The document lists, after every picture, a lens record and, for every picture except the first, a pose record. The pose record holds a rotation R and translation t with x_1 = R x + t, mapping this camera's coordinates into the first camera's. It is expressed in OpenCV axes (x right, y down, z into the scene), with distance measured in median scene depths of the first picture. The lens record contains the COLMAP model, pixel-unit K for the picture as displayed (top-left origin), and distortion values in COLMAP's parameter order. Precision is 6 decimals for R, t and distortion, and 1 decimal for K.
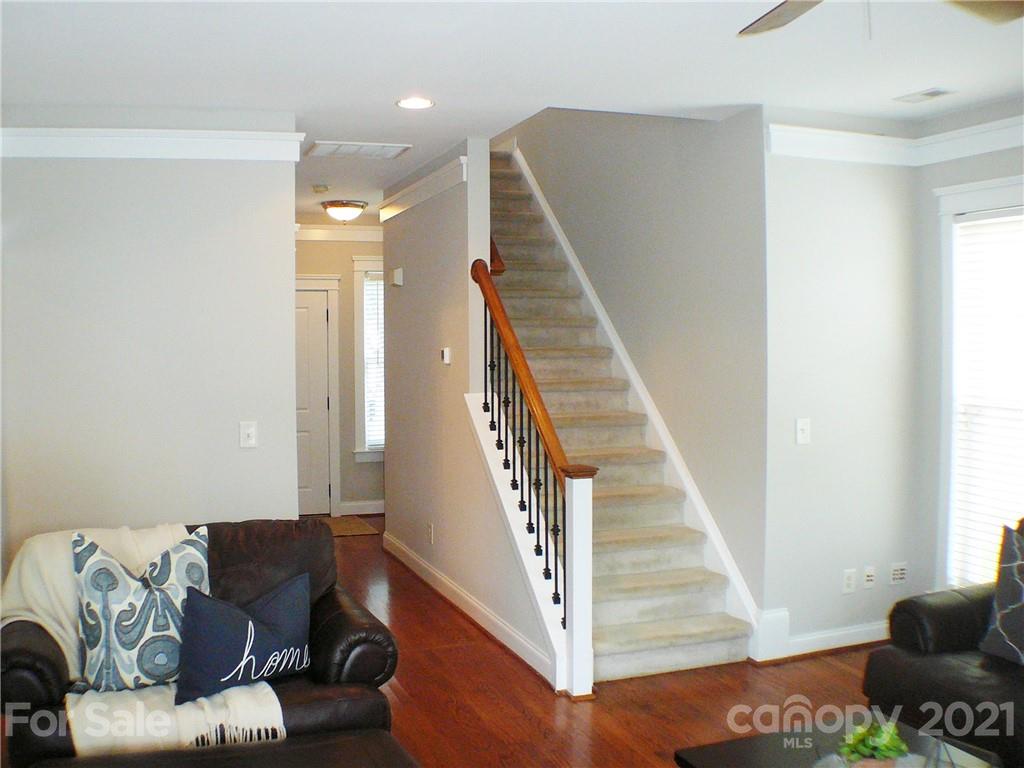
lens RADIAL K [[1036.6, 0, 518.1], [0, 1036.6, 376.8], [0, 0, 1]] dist [-0.222236, 0.000000]
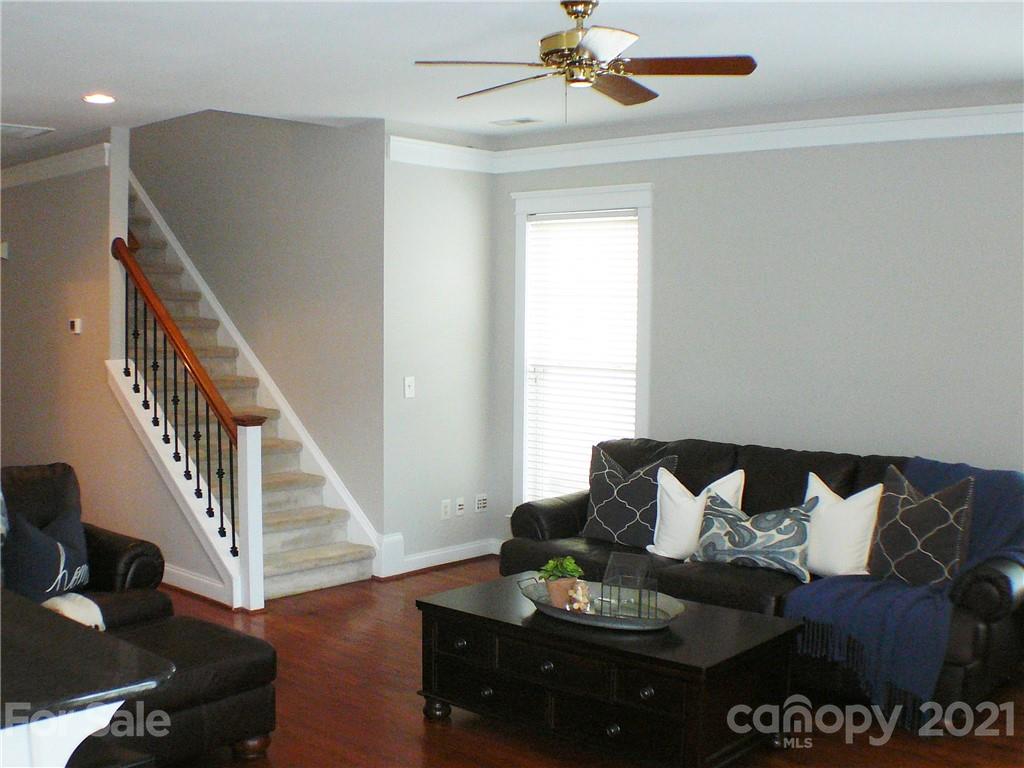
lens RADIAL K [[1155.1, 0, 508.2], [0, 1155.1, 386.9], [0, 0, 1]] dist [-0.219531, 0.000000]
pose [[0.873211, -0.015985, 0.487080, -0.294582], [0.004213, 0.999672, 0.025255, 0.018470], [-0.487324, -0.020001, 0.872992, -0.273636]]
